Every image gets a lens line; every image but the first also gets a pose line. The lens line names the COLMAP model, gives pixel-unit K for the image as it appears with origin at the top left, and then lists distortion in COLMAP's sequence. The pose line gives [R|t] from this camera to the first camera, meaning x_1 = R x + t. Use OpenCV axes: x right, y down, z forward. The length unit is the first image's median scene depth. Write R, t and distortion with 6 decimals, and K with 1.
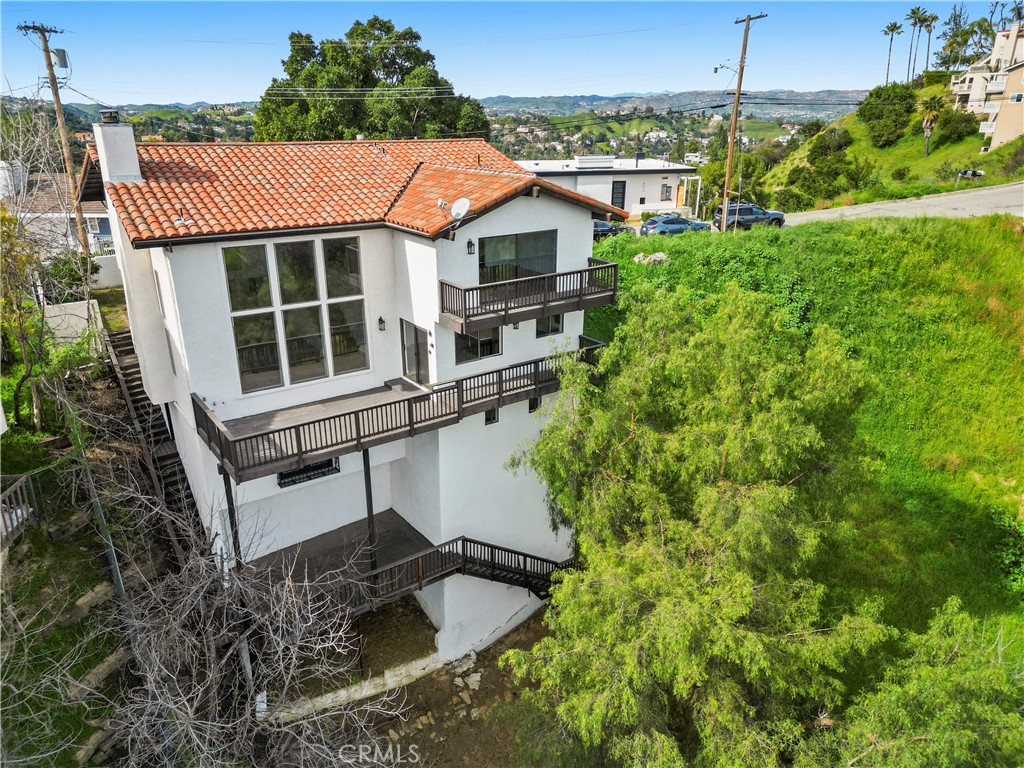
lens RADIAL K [[711.5, 0, 515.2], [0, 711.5, 382.6], [0, 0, 1]] dist [0.010623, -0.008775]
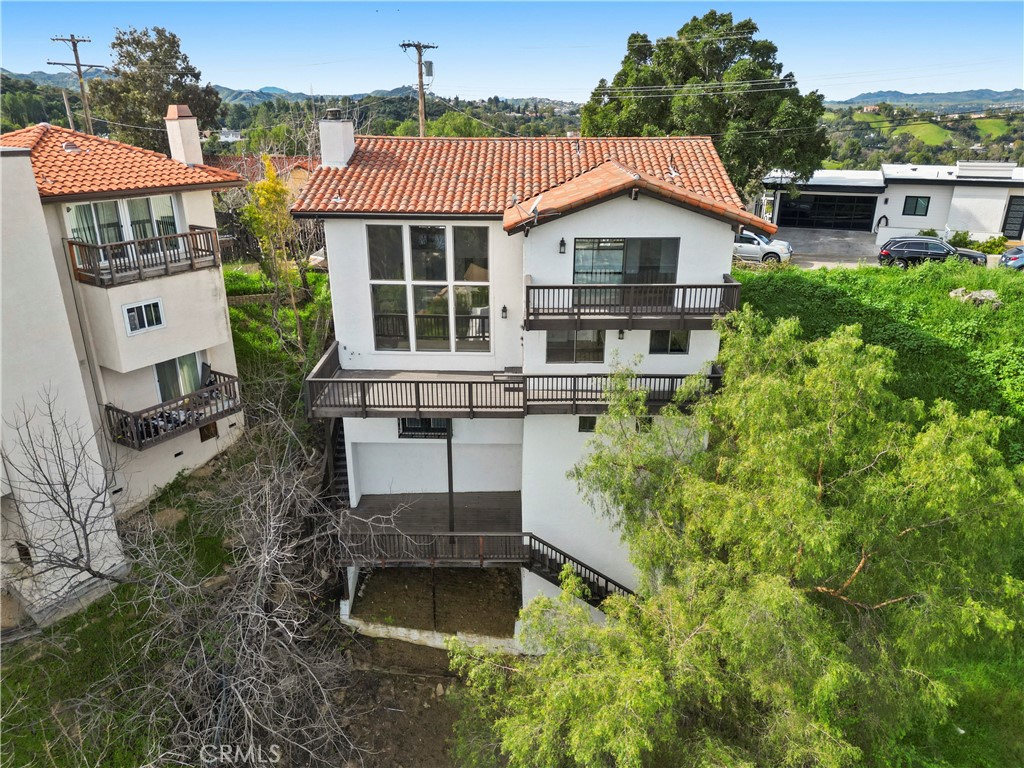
lens RADIAL K [[711.5, 0, 513.2], [0, 711.5, 386.1], [0, 0, 1]] dist [0.010623, -0.008775]
pose [[0.796563, 0.209581, -0.567065, 0.445796], [-0.207100, 0.975831, 0.069741, -0.052040], [0.567976, 0.061886, 0.820715, 0.156831]]
